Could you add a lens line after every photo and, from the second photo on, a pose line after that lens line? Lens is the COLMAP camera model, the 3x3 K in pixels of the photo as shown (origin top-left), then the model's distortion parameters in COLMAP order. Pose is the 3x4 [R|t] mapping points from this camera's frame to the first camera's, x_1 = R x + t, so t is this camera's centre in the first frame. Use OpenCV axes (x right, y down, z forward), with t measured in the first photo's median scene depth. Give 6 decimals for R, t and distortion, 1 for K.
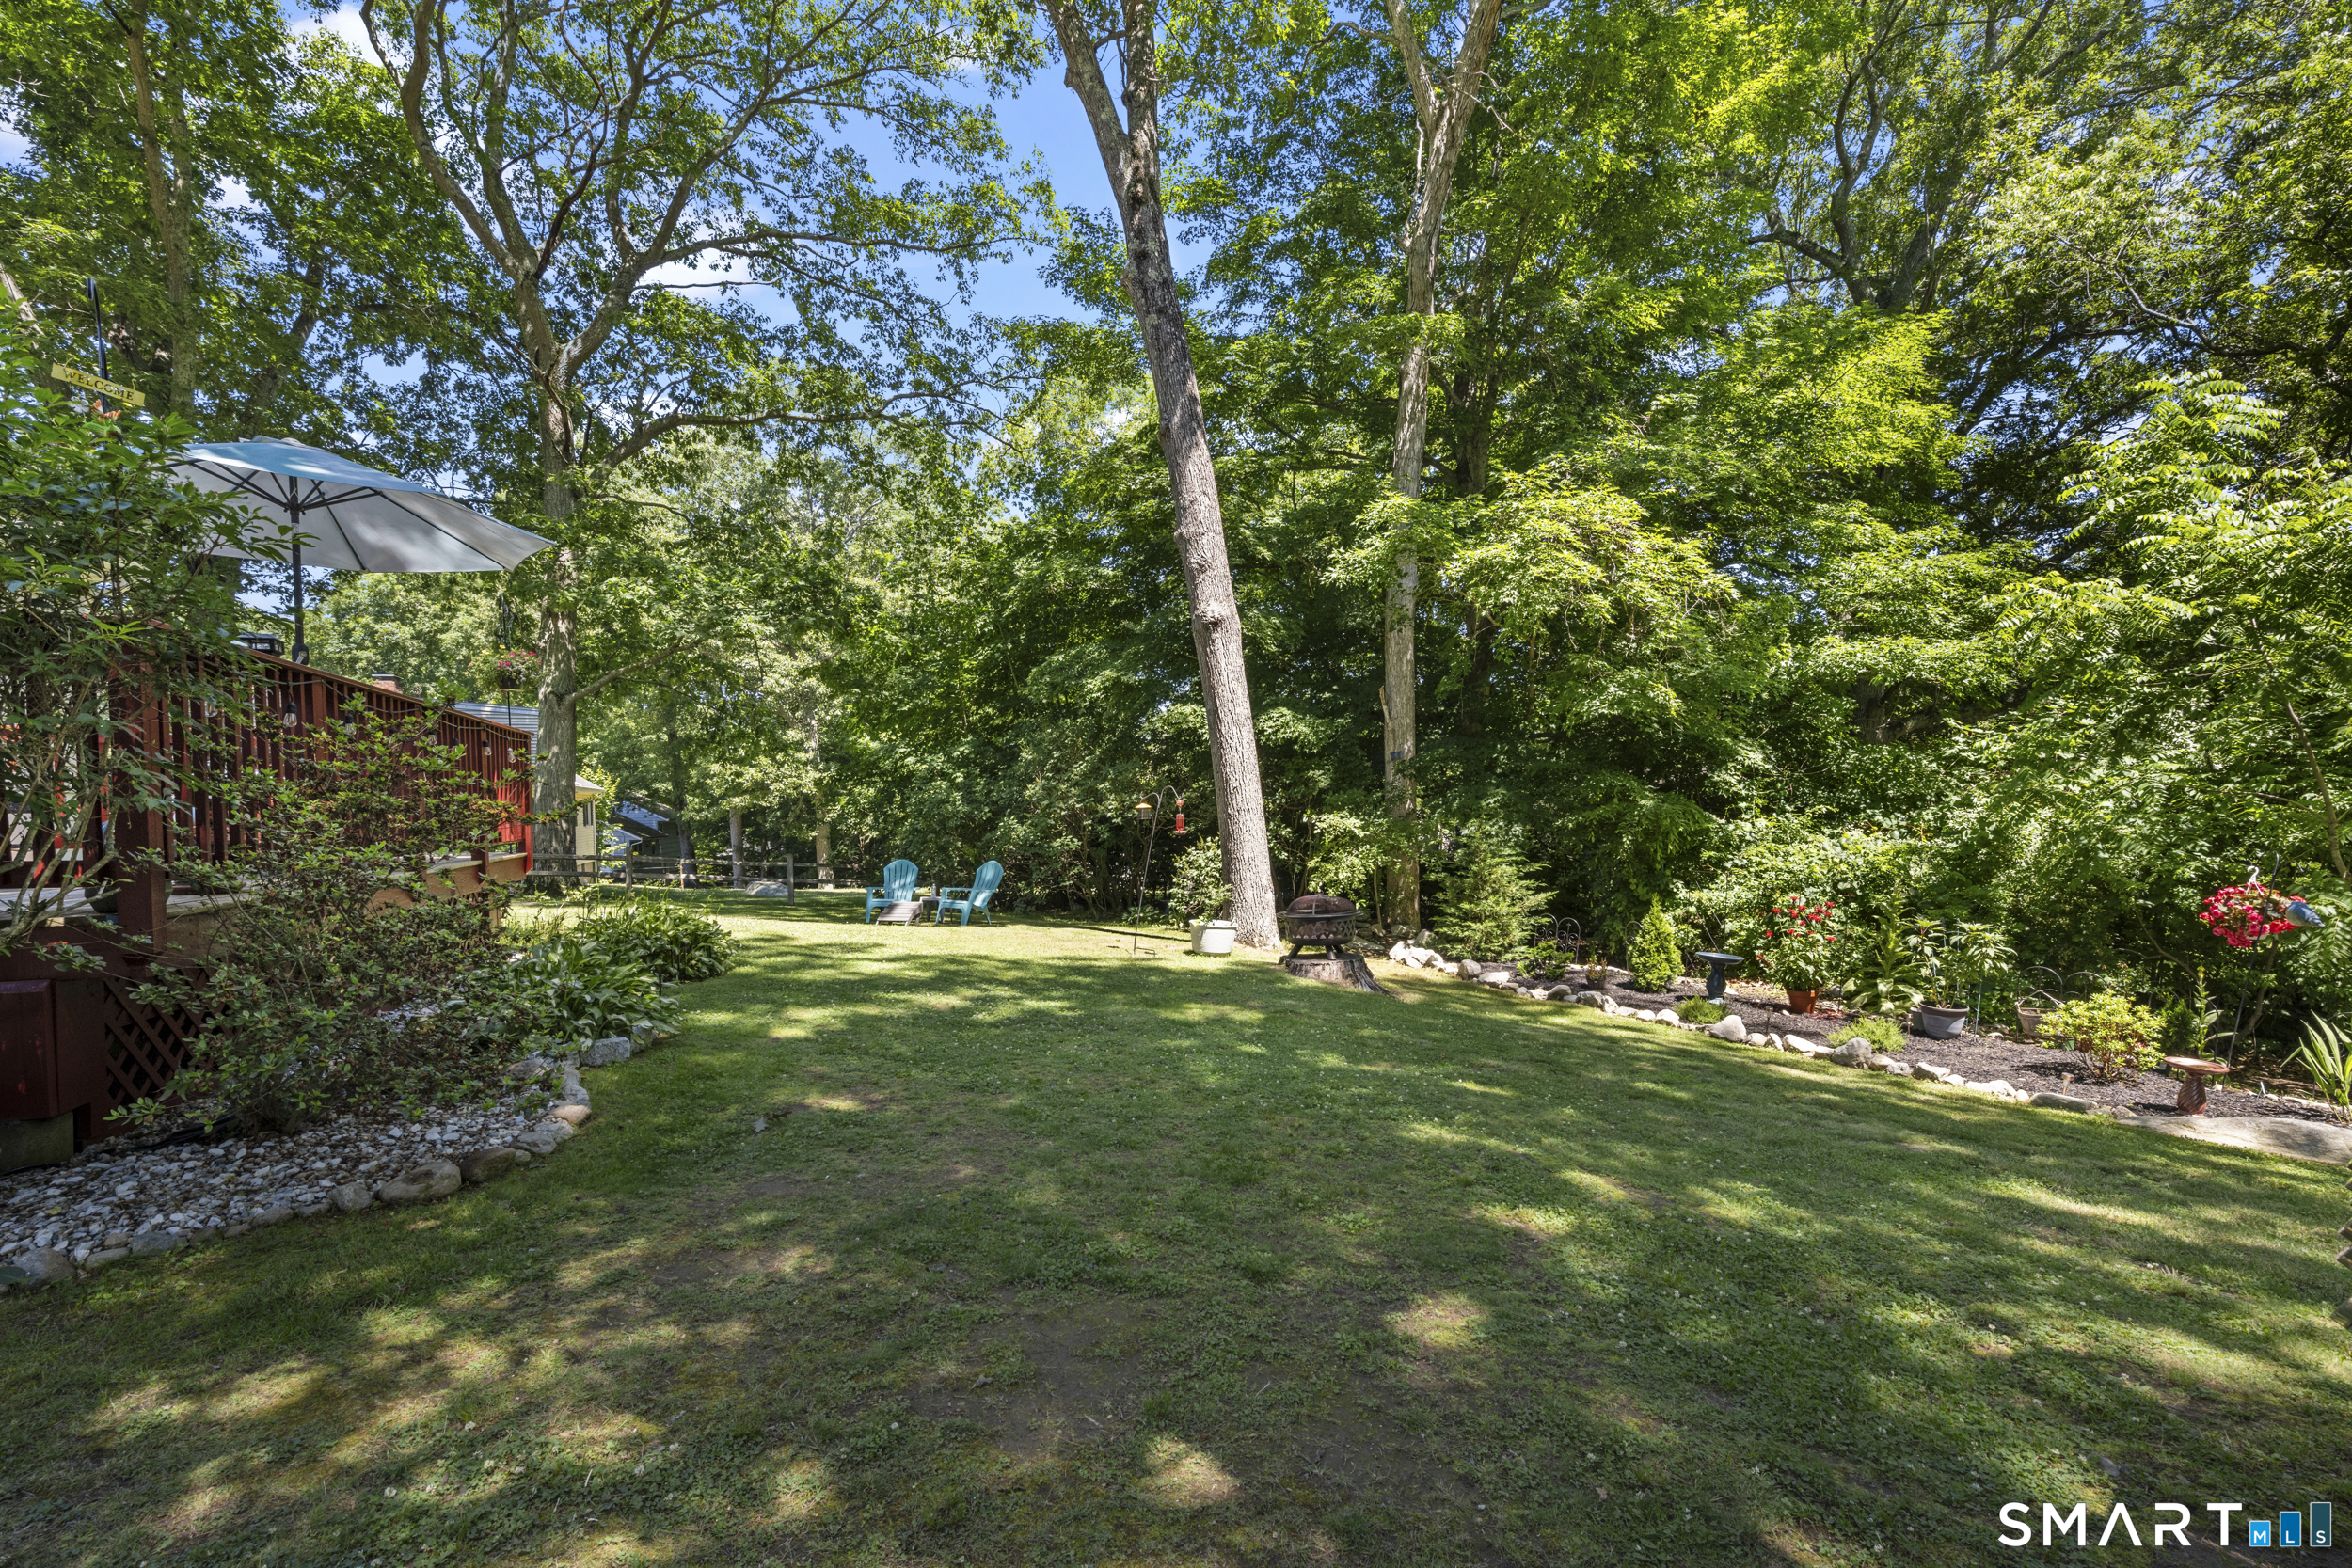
lens RADIAL K [[998.0, 0, 1125.7], [0, 998.0, 860.2], [0, 0, 1]] dist [0.002586, 0.000048]
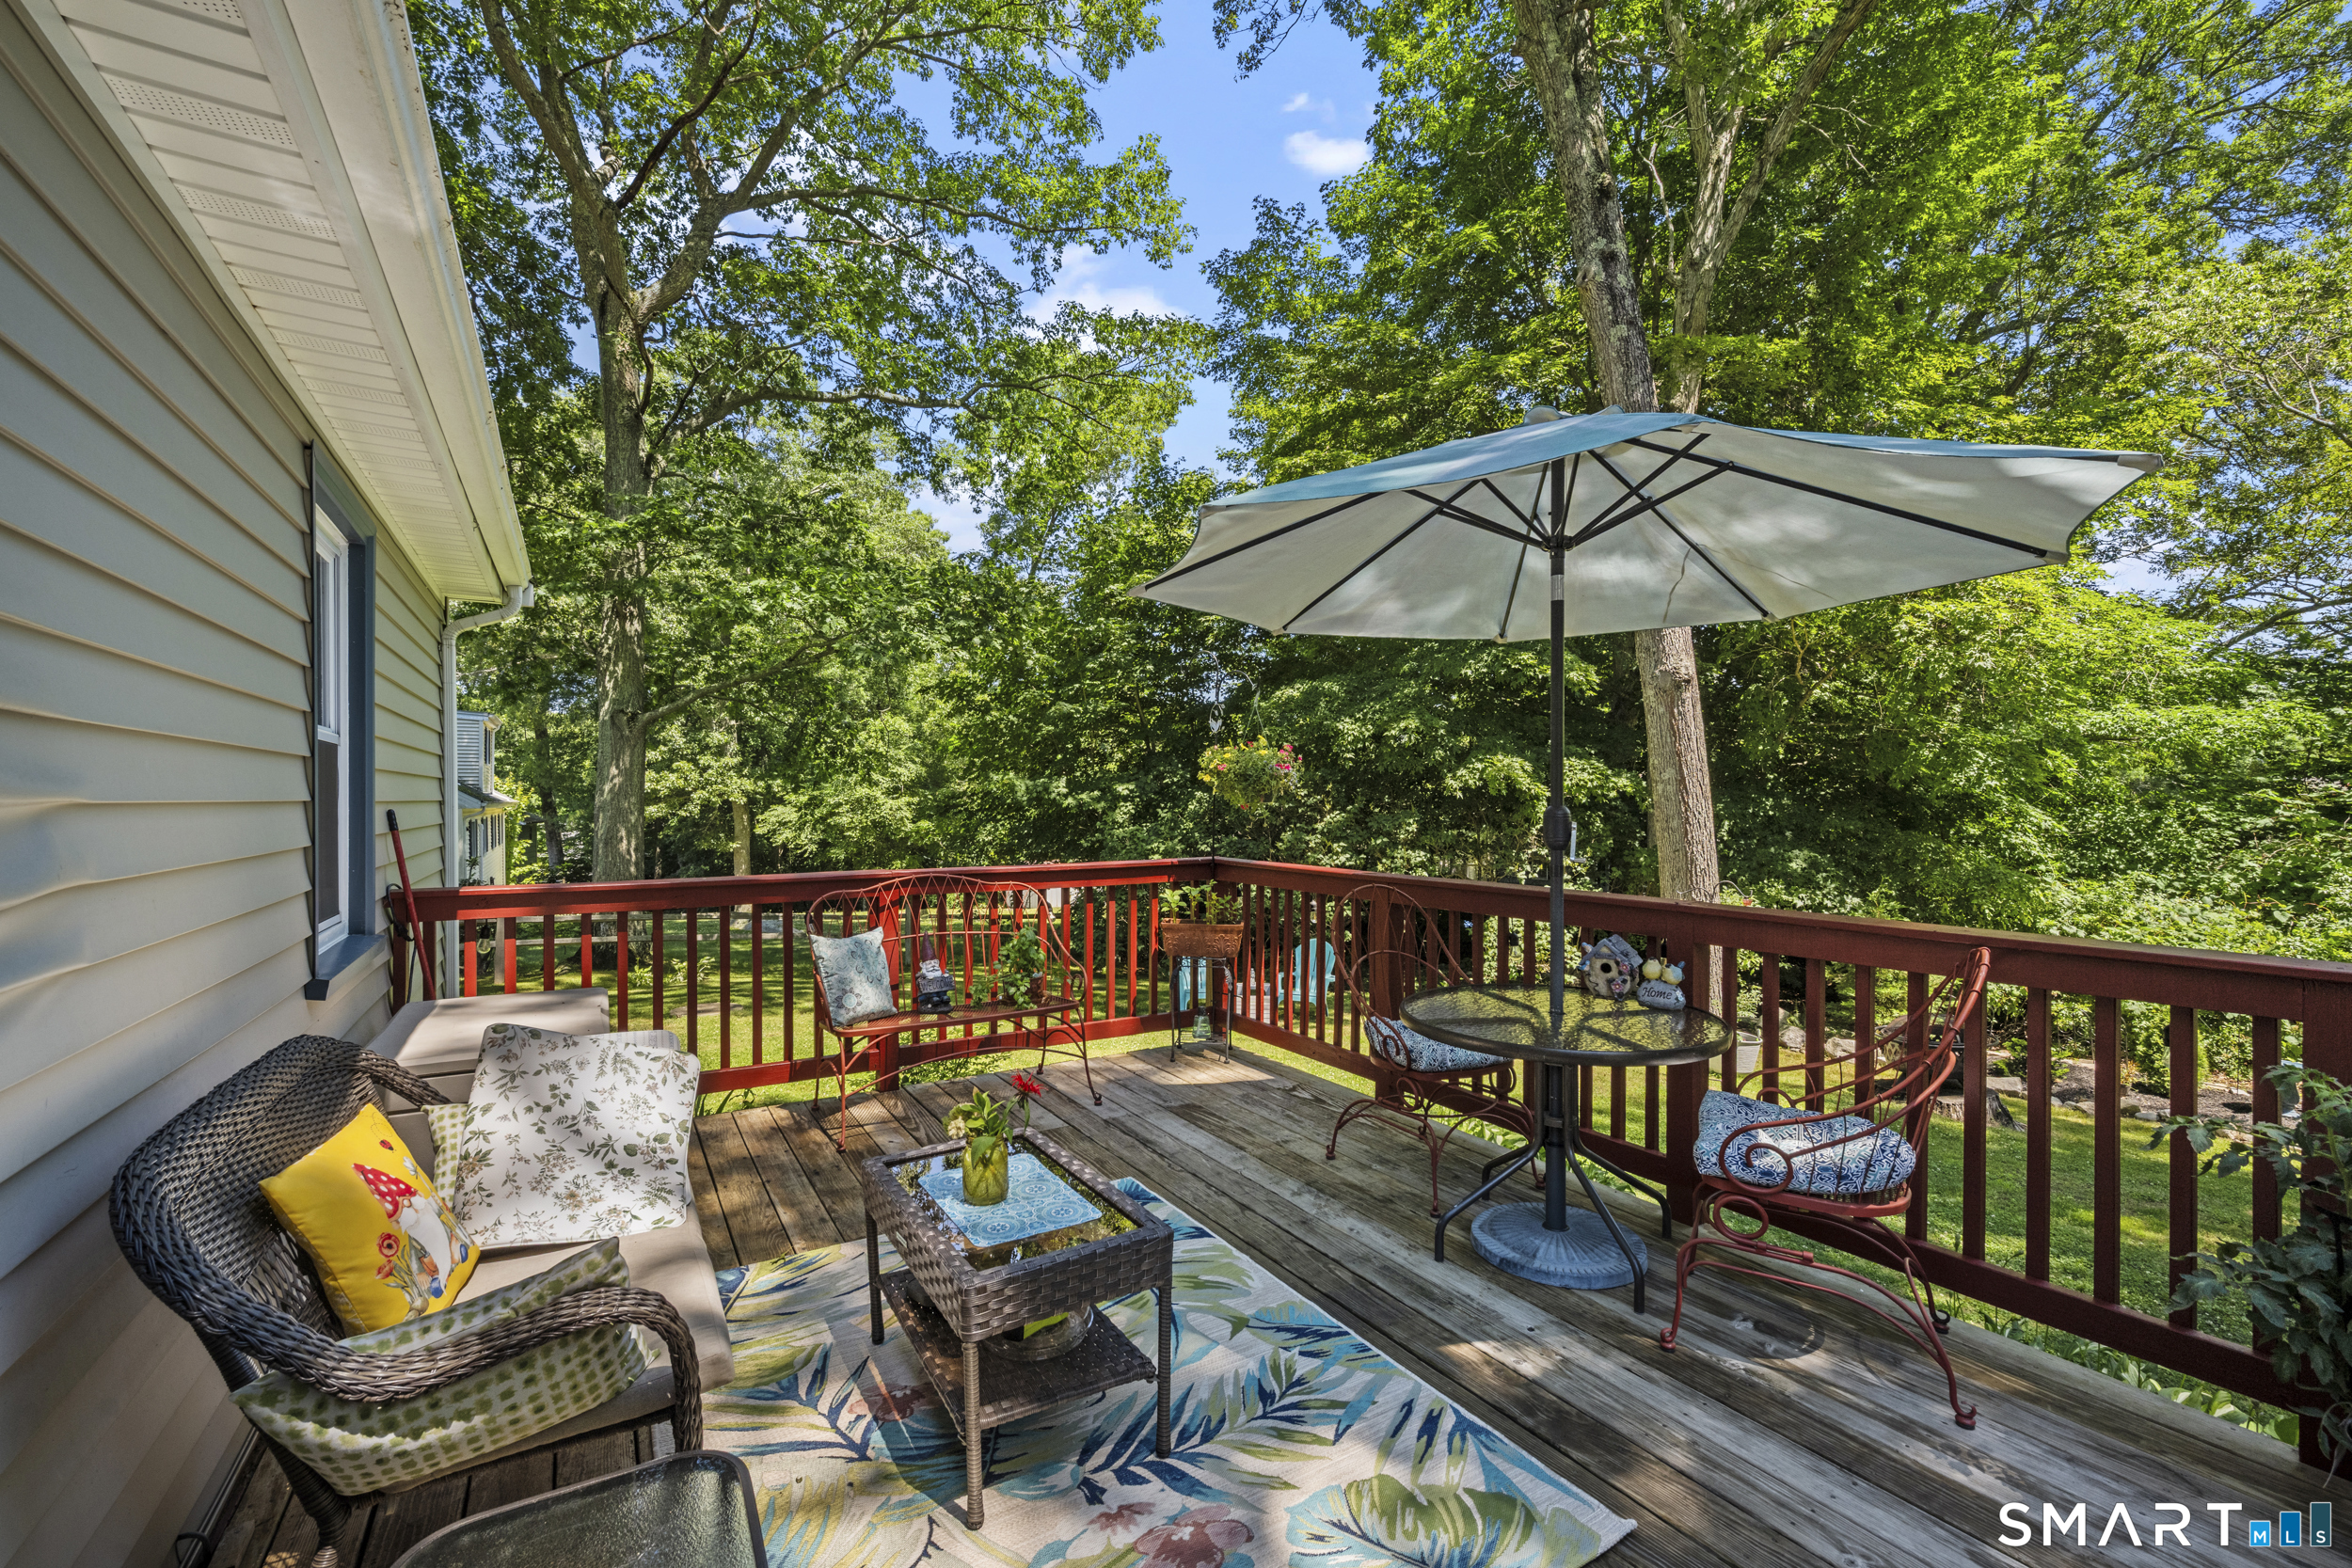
lens RADIAL K [[998.0, 0, 1175.5], [0, 998.0, 796.4], [0, 0, 1]] dist [0.002586, 0.000048]
pose [[0.983907, 0.009138, 0.178447, -0.202360], [0.002003, 0.998065, -0.062154, -0.035087], [-0.178669, 0.061511, 0.981985, 0.103224]]
